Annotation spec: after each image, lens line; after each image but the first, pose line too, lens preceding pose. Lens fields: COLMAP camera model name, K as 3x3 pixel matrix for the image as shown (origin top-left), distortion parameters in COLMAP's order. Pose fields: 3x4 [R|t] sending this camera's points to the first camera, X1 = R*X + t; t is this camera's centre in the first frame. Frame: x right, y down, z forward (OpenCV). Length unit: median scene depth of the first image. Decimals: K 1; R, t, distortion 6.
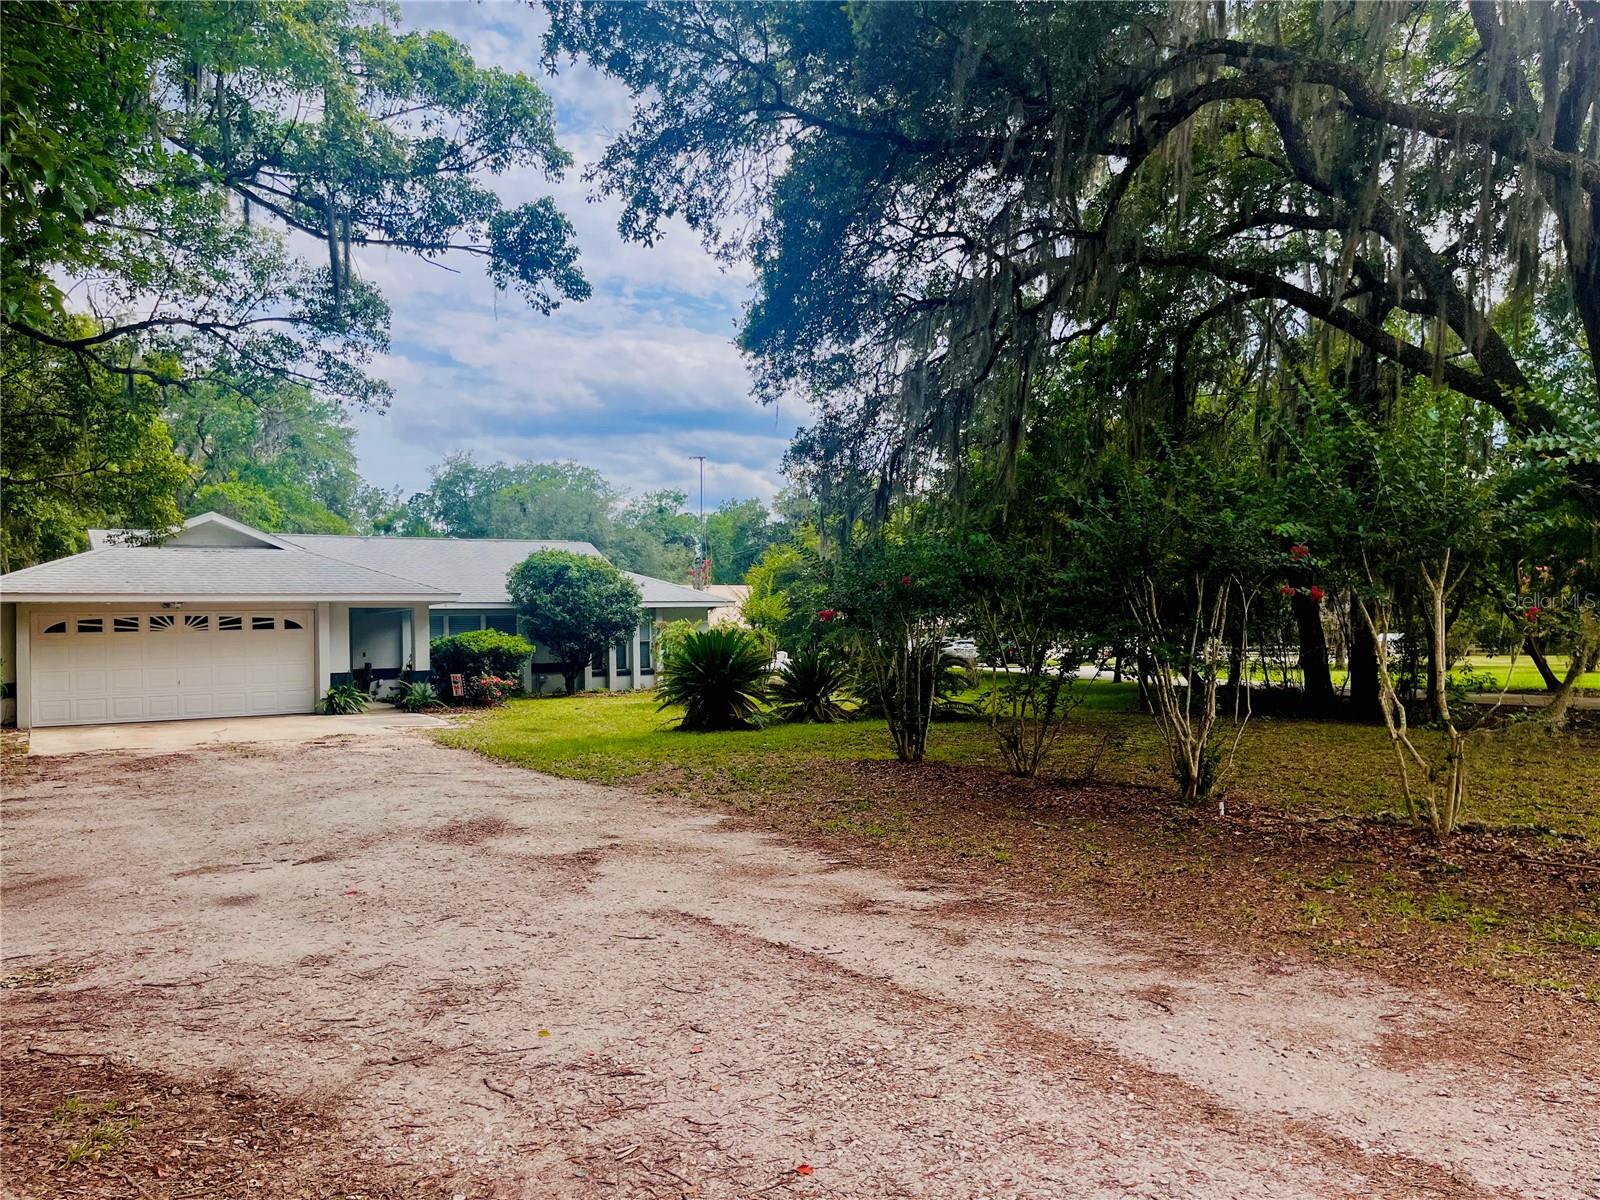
lens RADIAL K [[1208.5, 0, 800.1], [0, 1208.5, 602.4], [0, 0, 1]] dist [0.034914, -0.000518]
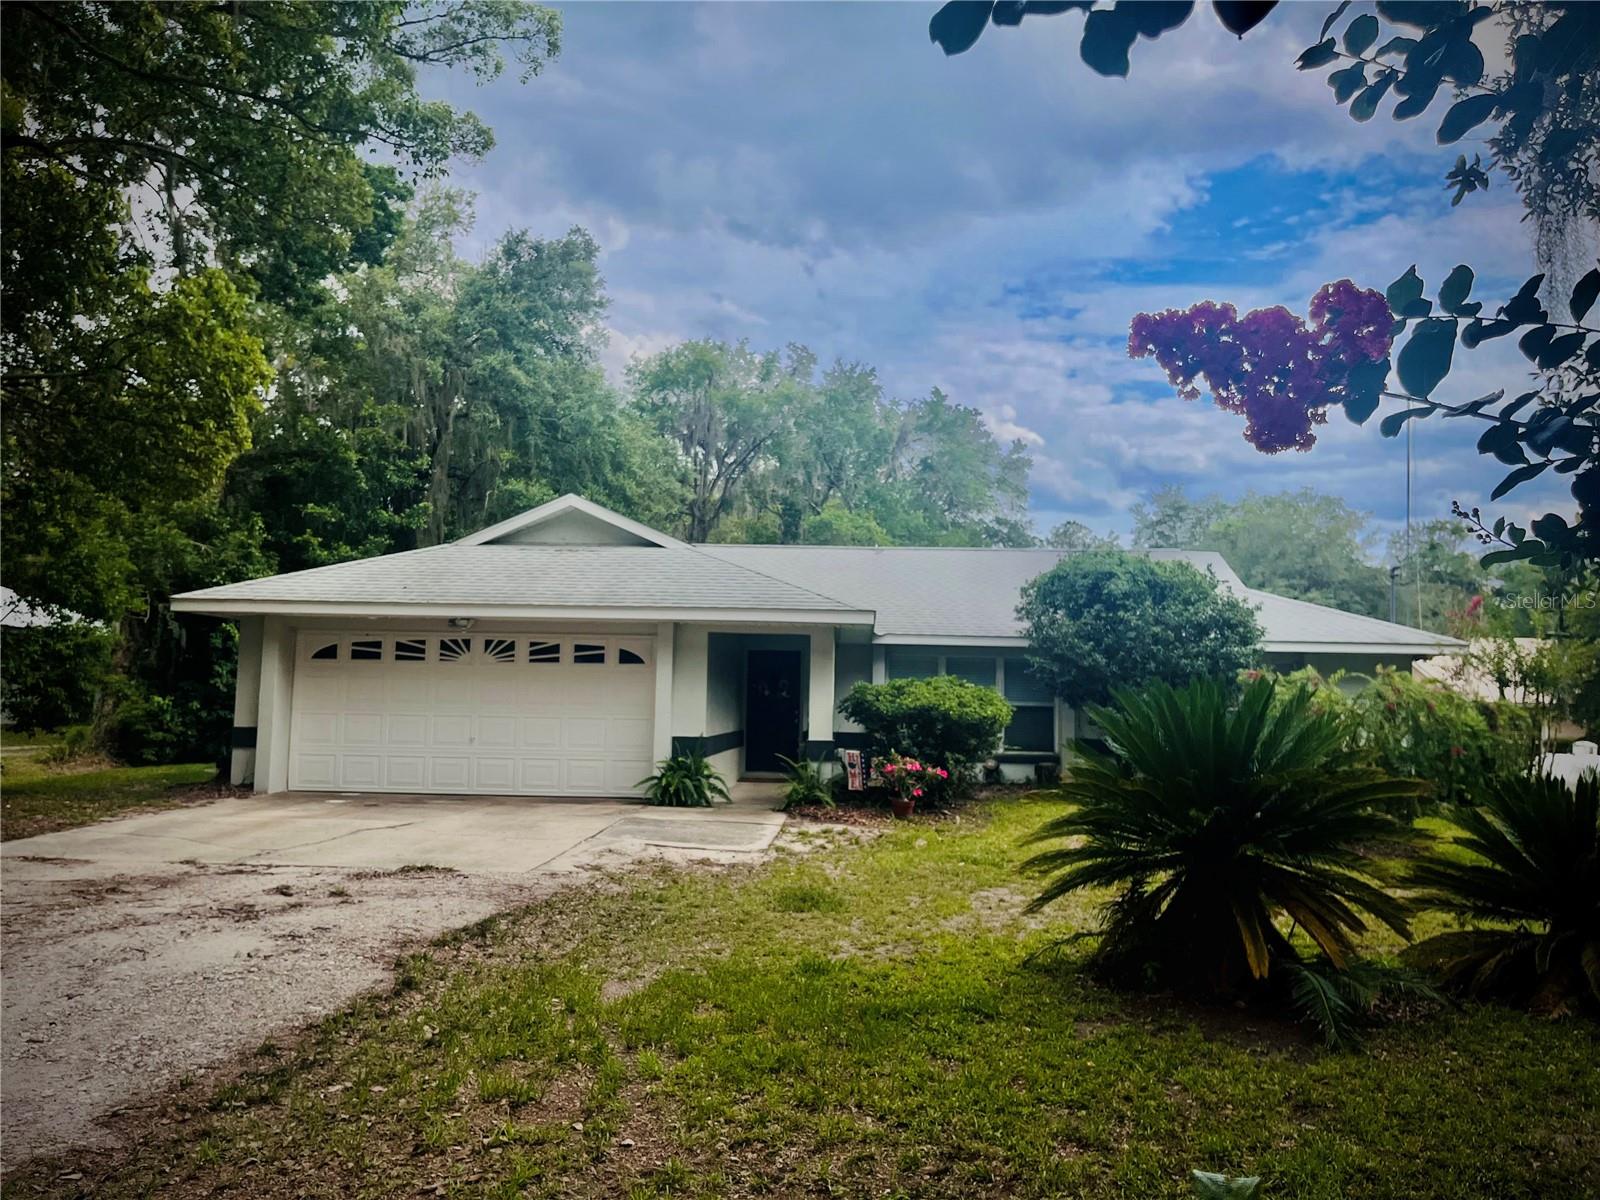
lens RADIAL K [[1208.5, 0, 799.7], [0, 1208.5, 597.4], [0, 0, 1]] dist [0.034914, -0.000518]
pose [[0.816408, -0.009256, -0.577401, 0.025607], [-0.022541, 0.998599, -0.047879, 0.015245], [0.577035, 0.052104, 0.815056, 0.527613]]
